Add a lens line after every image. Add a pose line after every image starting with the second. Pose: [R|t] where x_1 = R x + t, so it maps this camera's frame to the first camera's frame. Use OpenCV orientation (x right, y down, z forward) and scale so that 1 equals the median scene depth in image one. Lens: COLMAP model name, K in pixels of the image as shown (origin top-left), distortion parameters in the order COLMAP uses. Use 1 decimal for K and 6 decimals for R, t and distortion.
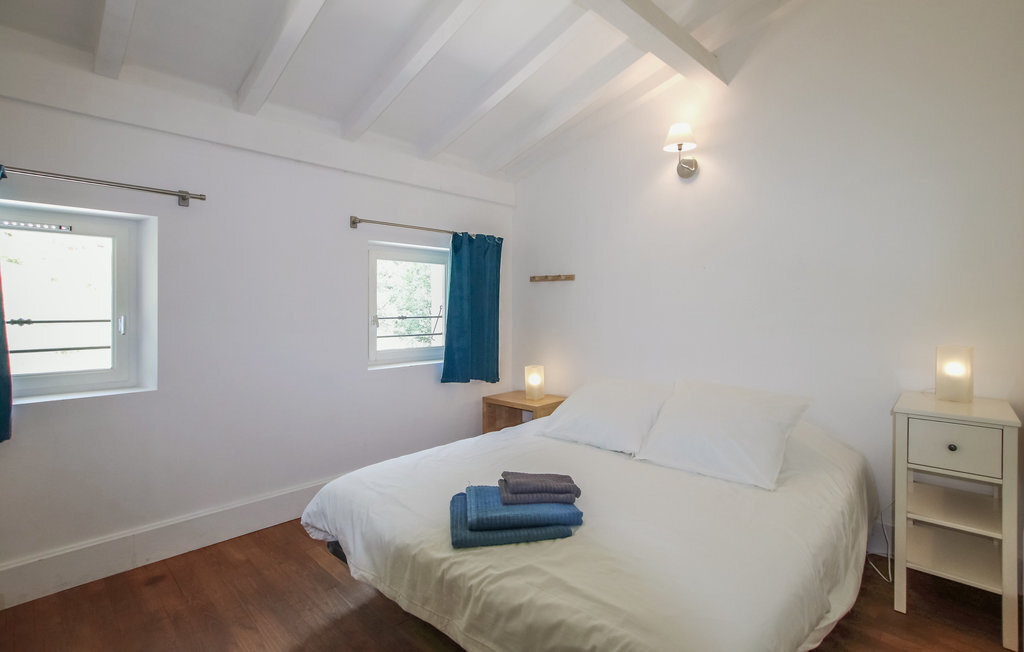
lens RADIAL K [[490.9, 0, 513.4], [0, 490.9, 309.1], [0, 0, 1]] dist [0.000268, -0.000317]
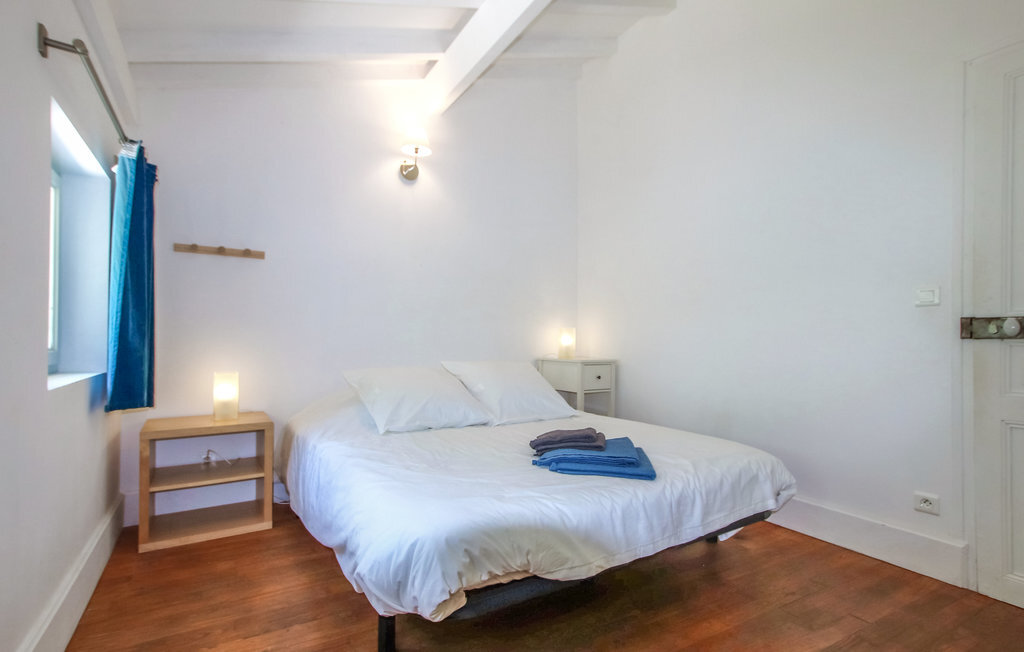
lens RADIAL K [[504.6, 0, 512.0], [0, 504.6, 326.0], [0, 0, 1]] dist [0.000935, 0.000004]
pose [[0.267950, 0.026112, 0.963079, -1.069180], [0.006074, 0.999567, -0.028791, 0.142642], [-0.963414, 0.013565, 0.267676, 0.815344]]
